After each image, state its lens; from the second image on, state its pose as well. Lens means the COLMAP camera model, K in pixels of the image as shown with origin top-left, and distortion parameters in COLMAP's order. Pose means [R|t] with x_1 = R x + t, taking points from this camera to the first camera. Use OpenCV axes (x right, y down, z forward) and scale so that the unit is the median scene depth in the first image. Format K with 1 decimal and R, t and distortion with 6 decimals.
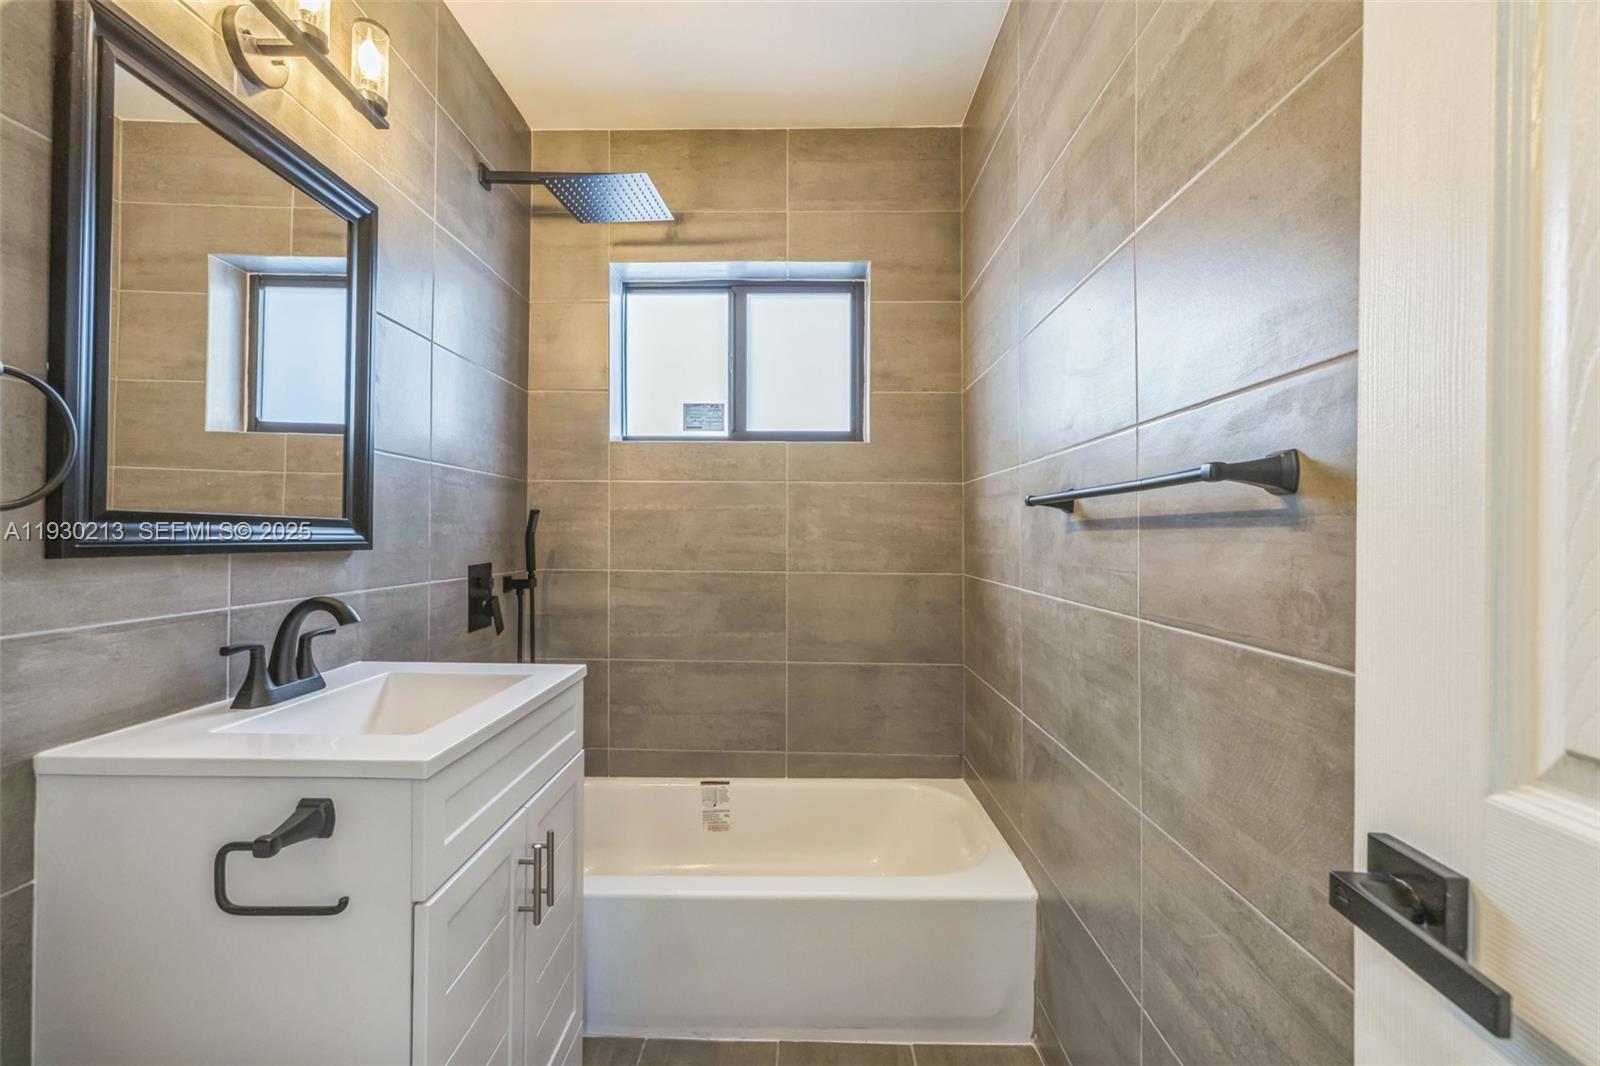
lens RADIAL K [[673.0, 0, 794.8], [0, 673.0, 524.8], [0, 0, 1]] dist [0.001450, 0.000705]
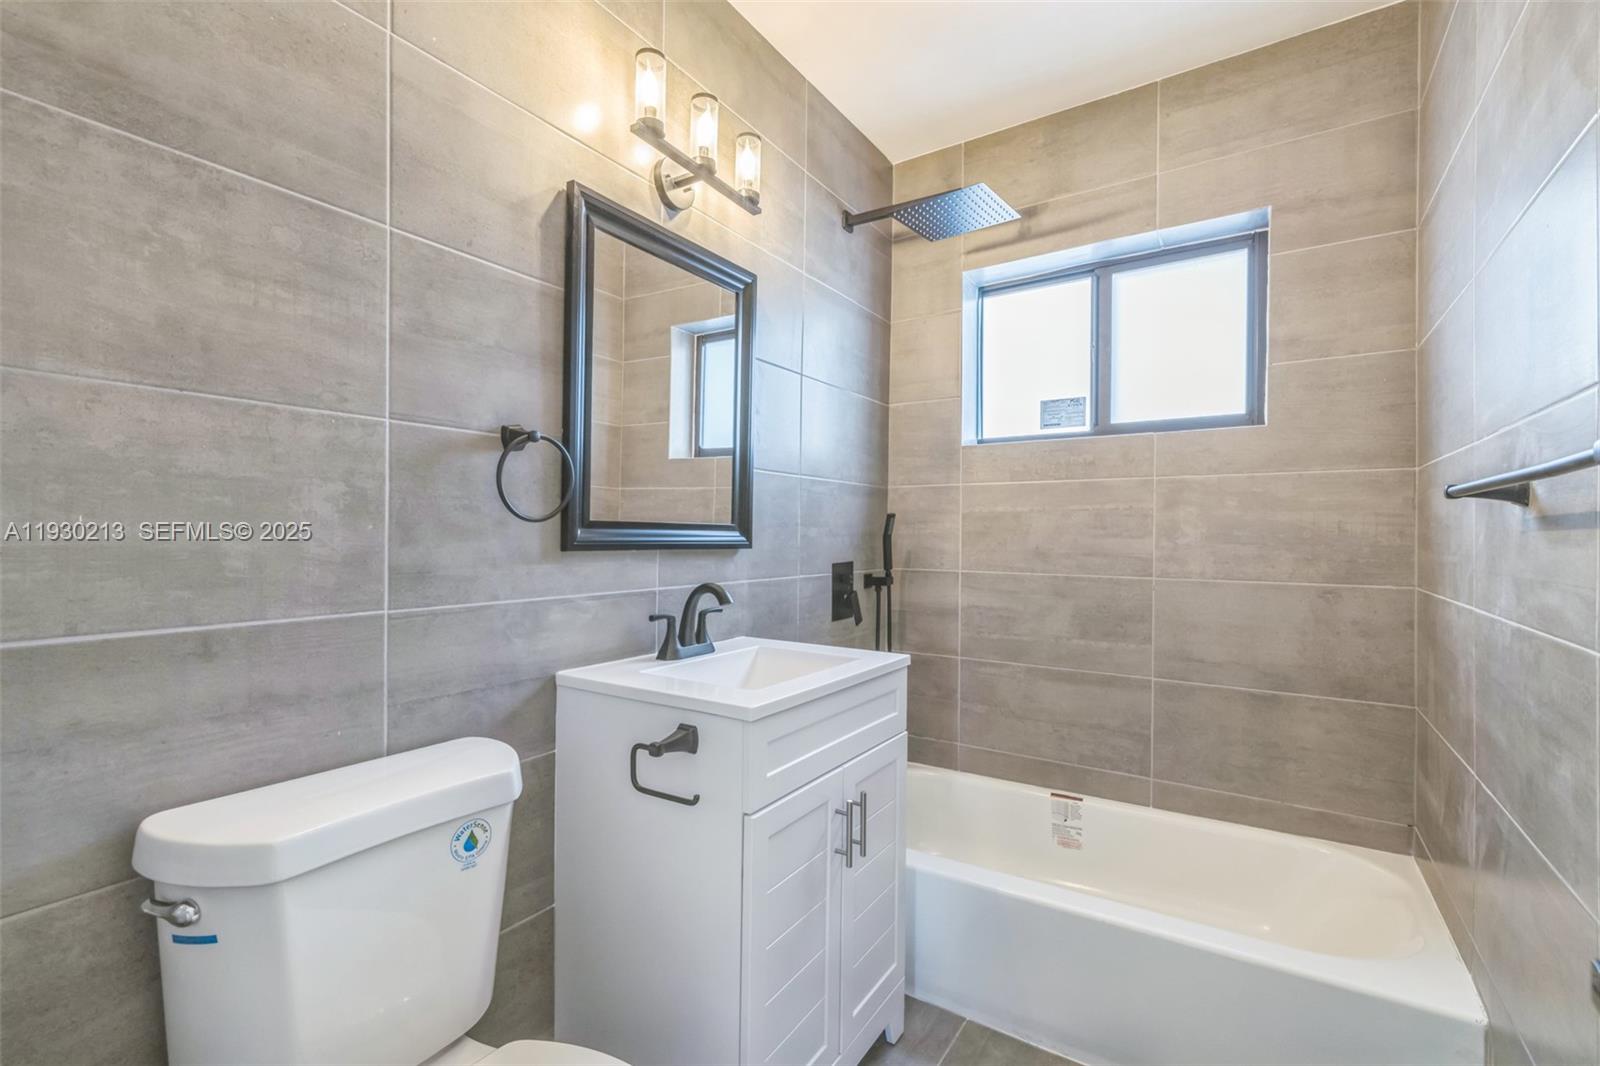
lens RADIAL K [[699.4, 0, 805.1], [0, 699.4, 519.9], [0, 0, 1]] dist [0.000356, -0.000085]
pose [[0.849612, -0.013402, -0.527238, 0.095504], [0.008318, 0.999893, -0.012011, -0.000021], [0.527343, 0.005819, 0.849633, -0.039039]]
